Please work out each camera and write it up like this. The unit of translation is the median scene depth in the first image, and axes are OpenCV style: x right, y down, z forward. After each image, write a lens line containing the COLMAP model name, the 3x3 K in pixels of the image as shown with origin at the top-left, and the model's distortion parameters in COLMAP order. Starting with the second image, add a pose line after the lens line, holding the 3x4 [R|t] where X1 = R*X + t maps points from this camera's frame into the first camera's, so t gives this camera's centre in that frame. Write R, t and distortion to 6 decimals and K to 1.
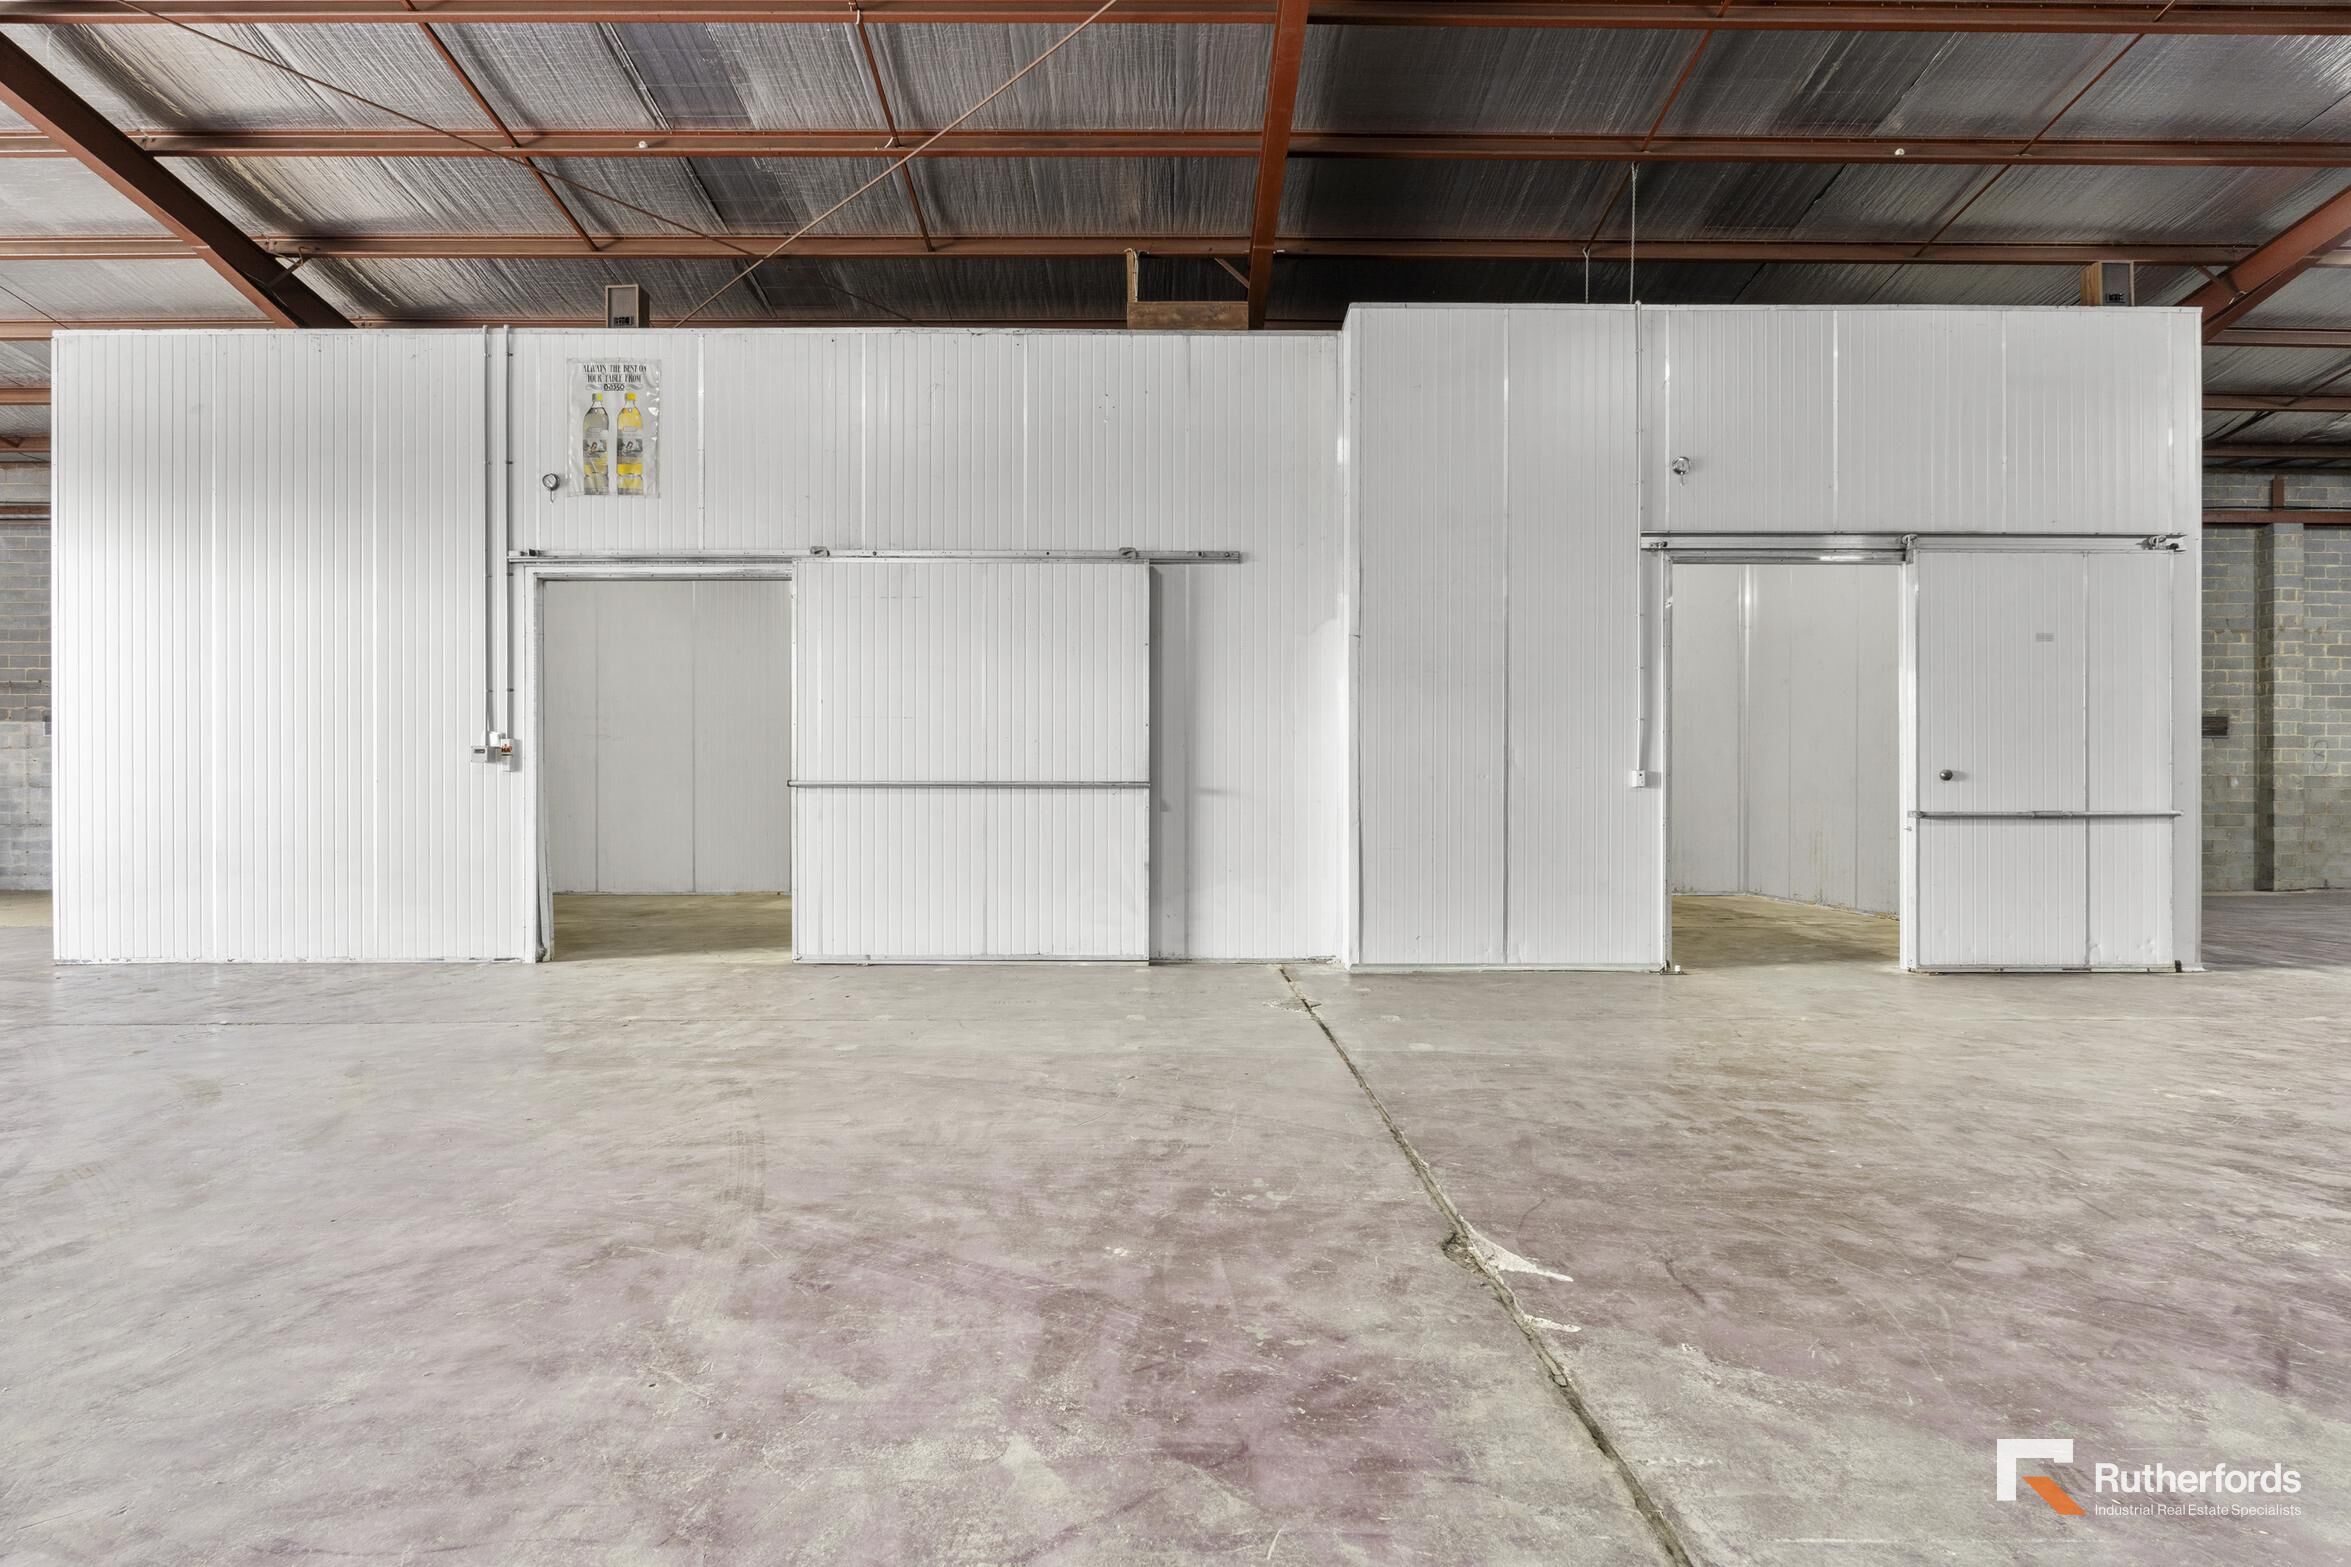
lens RADIAL K [[1041.5, 0, 1174.9], [0, 1041.5, 798.2], [0, 0, 1]] dist [-0.026136, 0.017166]
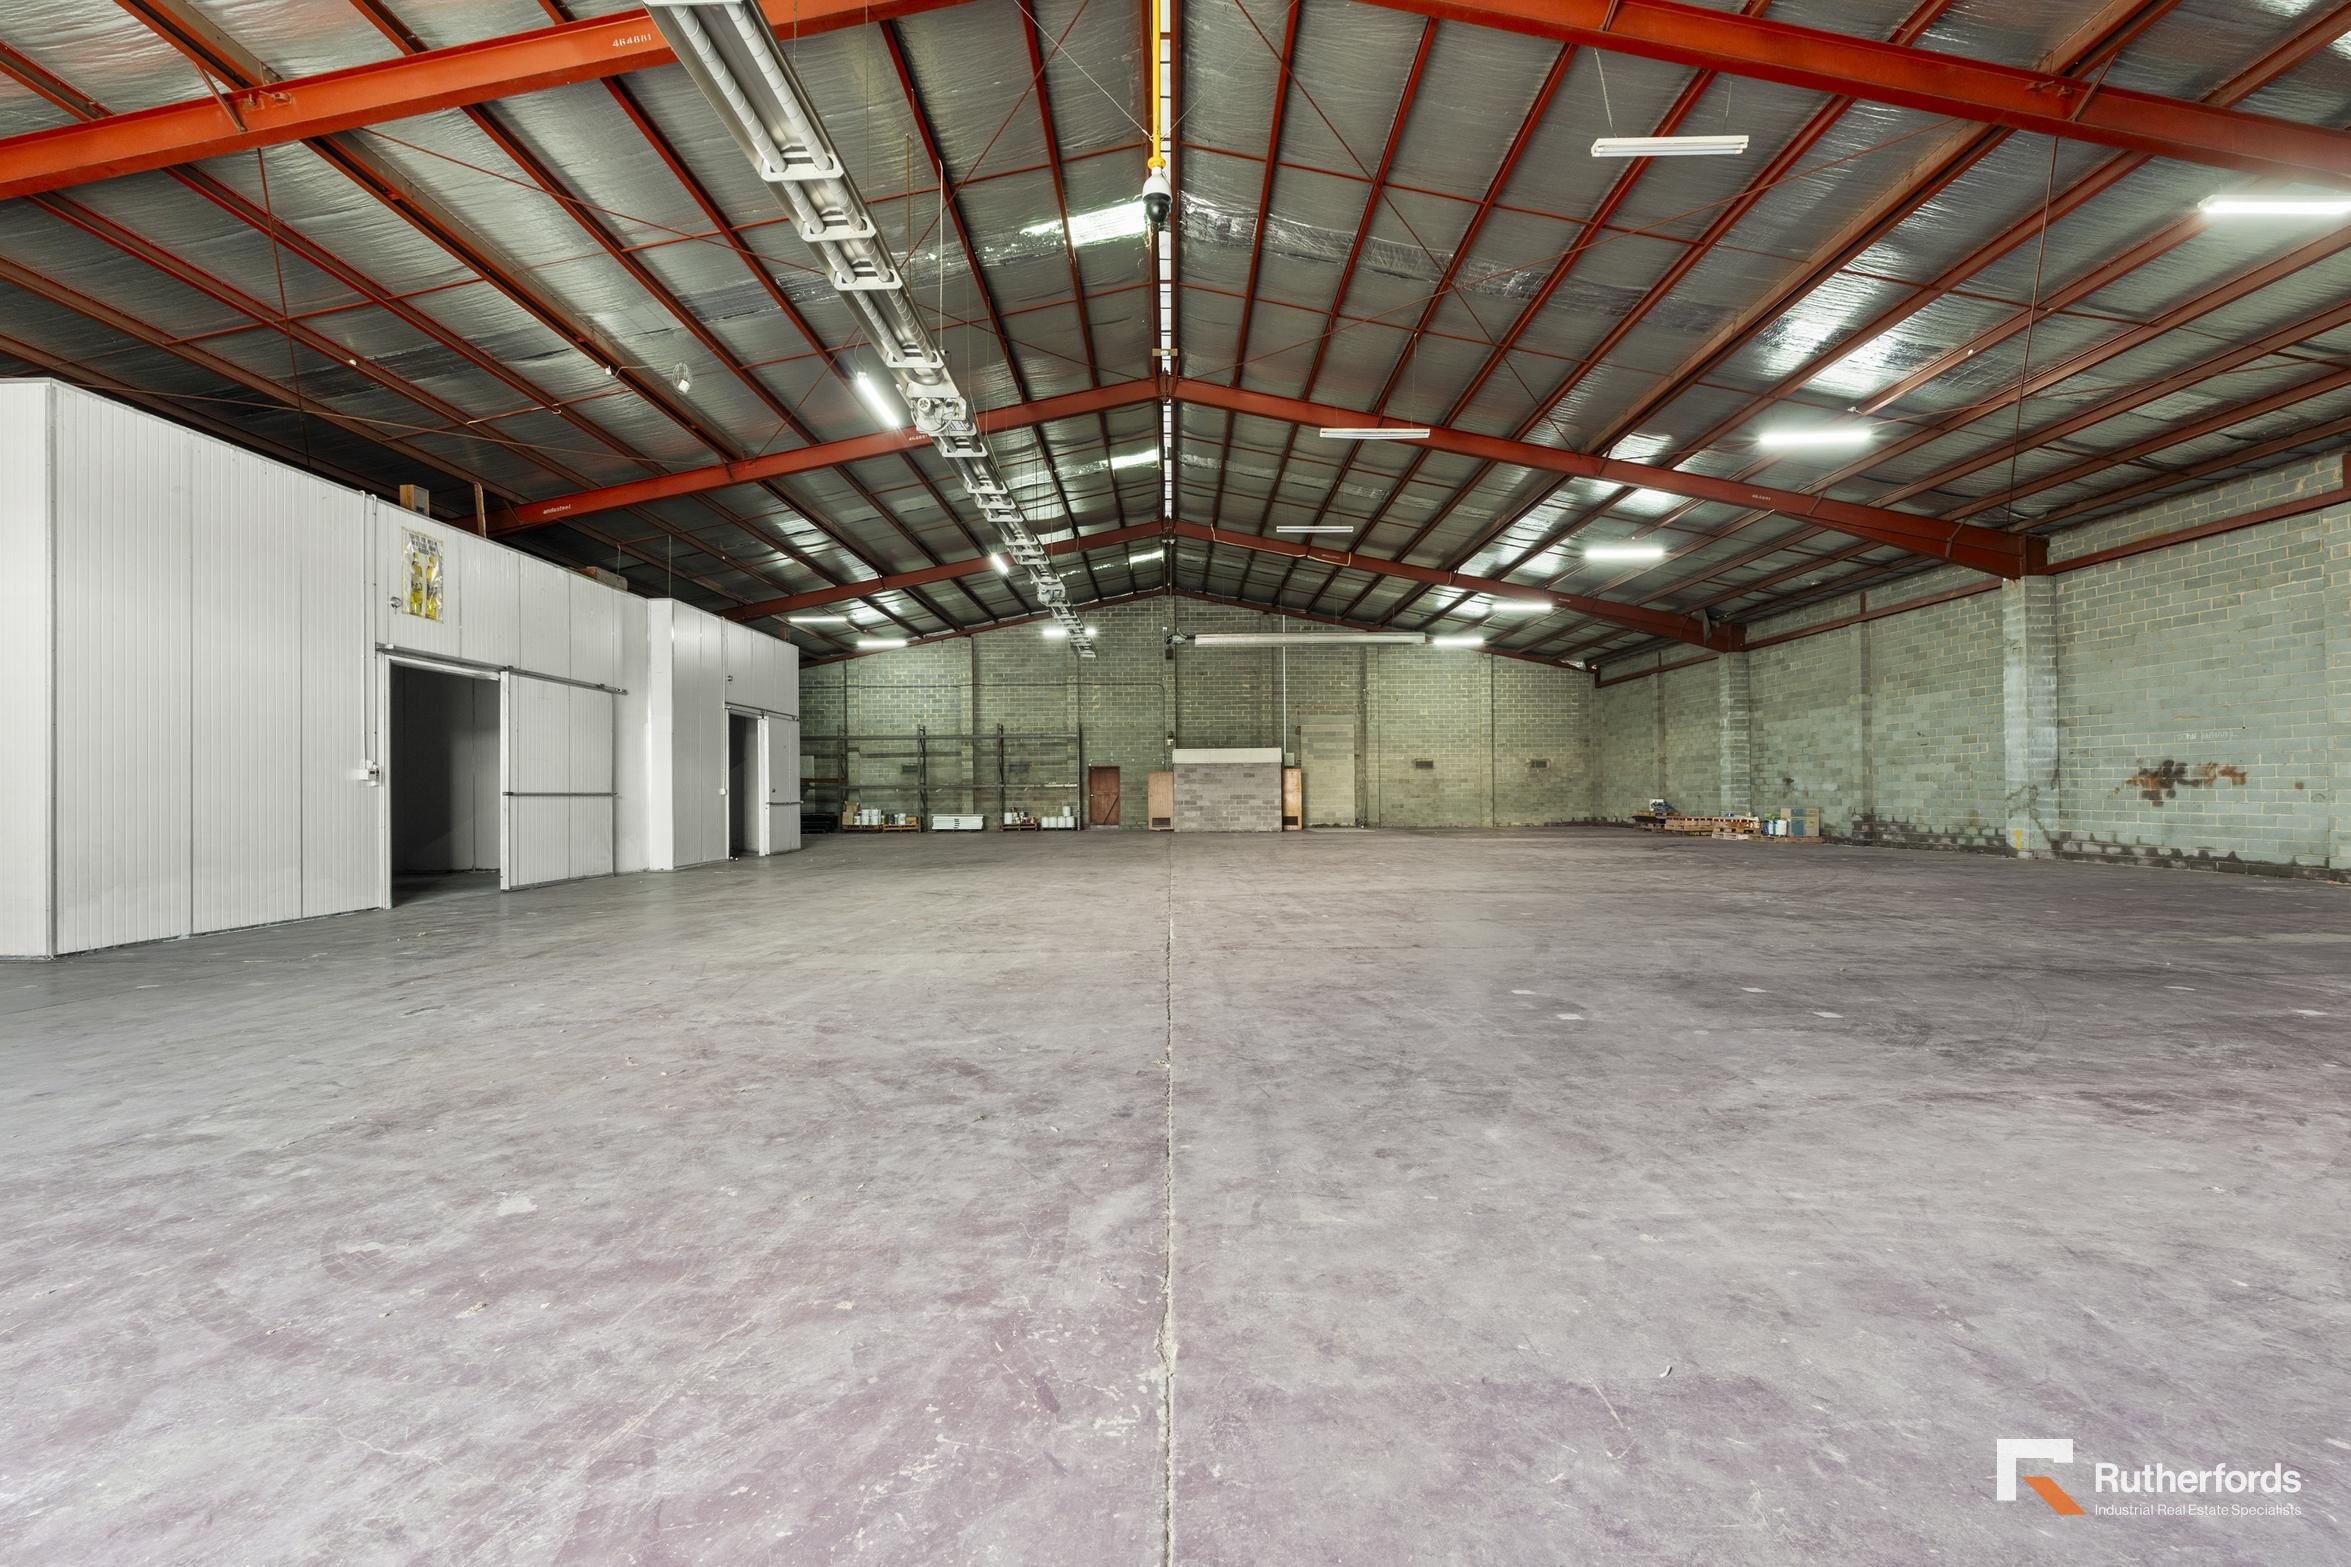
lens RADIAL K [[1026.3, 0, 1176.9], [0, 1026.3, 788.9], [0, 0, 1]] dist [-0.003586, 0.000292]
pose [[-0.001968, 0.002347, 0.999995, -2.154506], [0.015666, 0.999875, -0.002316, -0.001221], [-0.999875, 0.015662, -0.002004, -0.178540]]
